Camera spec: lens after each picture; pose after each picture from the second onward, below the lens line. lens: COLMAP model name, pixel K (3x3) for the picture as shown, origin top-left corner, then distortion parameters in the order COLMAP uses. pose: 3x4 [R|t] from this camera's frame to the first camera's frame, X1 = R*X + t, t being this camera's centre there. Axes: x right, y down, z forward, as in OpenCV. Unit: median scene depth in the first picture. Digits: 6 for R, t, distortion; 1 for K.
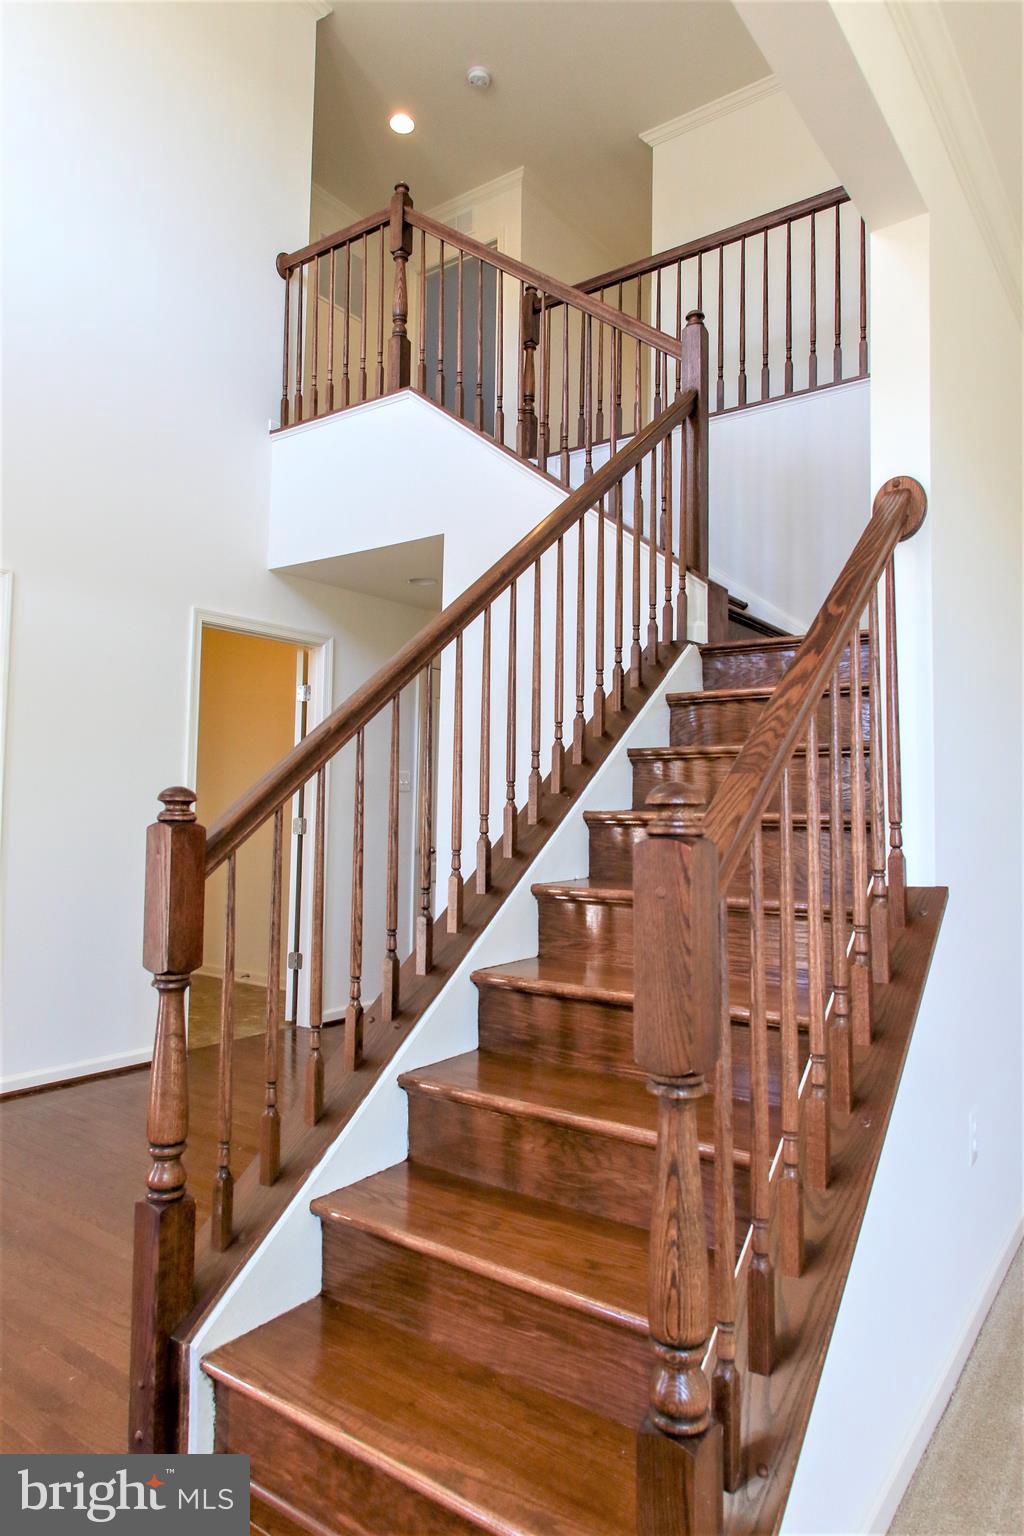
lens RADIAL K [[959.6, 0, 518.2], [0, 959.6, 780.5], [0, 0, 1]] dist [0.000518, -0.000104]
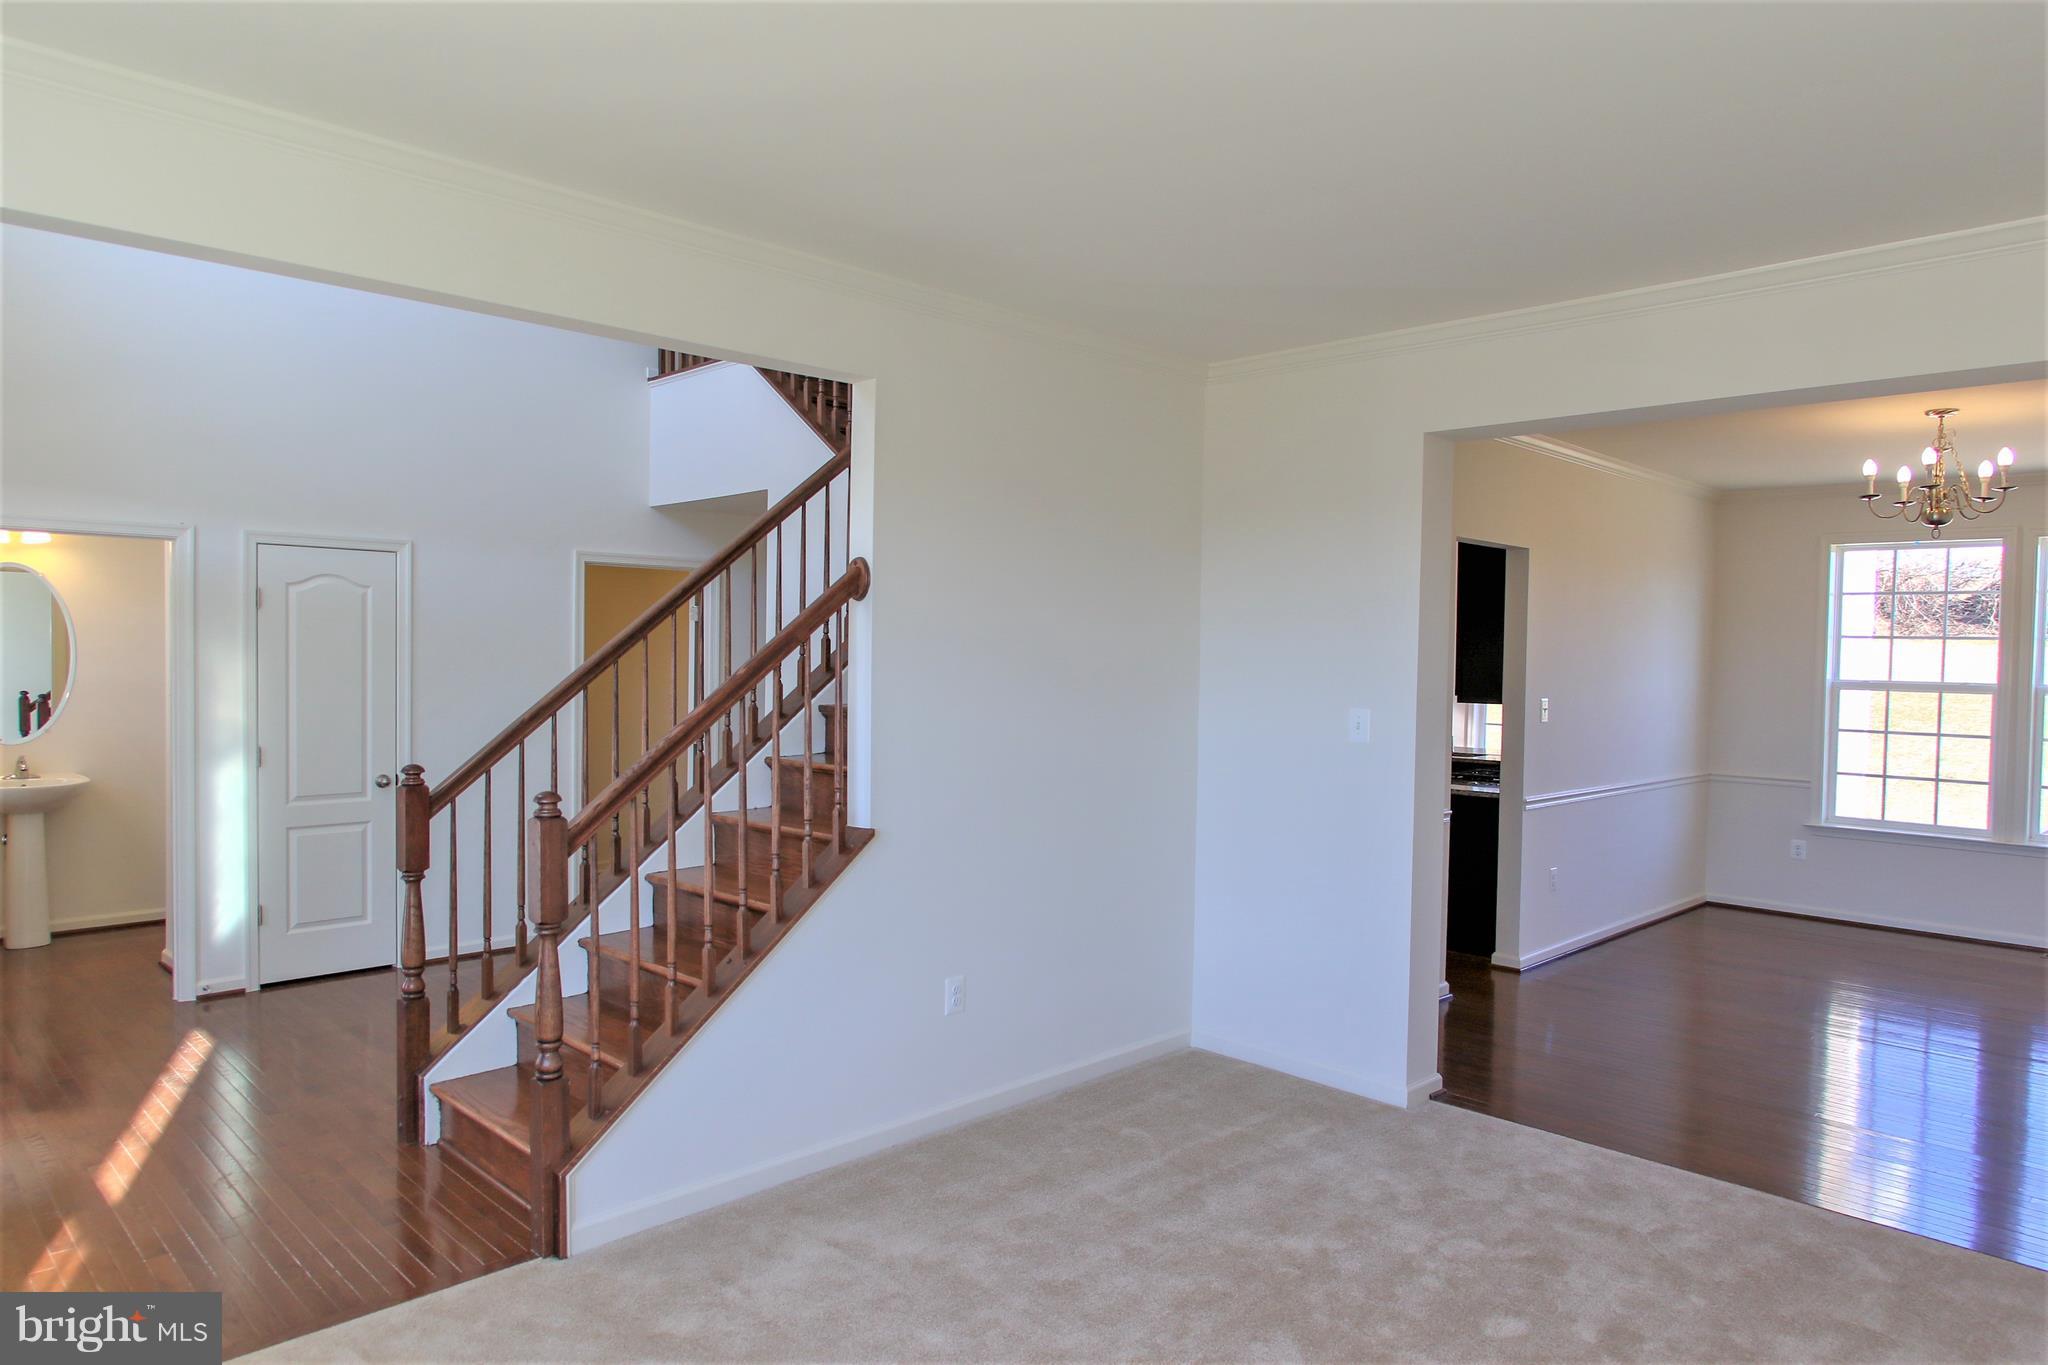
lens RADIAL K [[1280.3, 0, 1016.6], [0, 1280.3, 690.9], [0, 0, 1]] dist [-0.012080, -0.003592]
pose [[0.986659, 0.003218, -0.162768, 1.068131], [0.006056, 0.998387, 0.056447, -0.242631], [0.162687, -0.056680, 0.985048, -1.053575]]
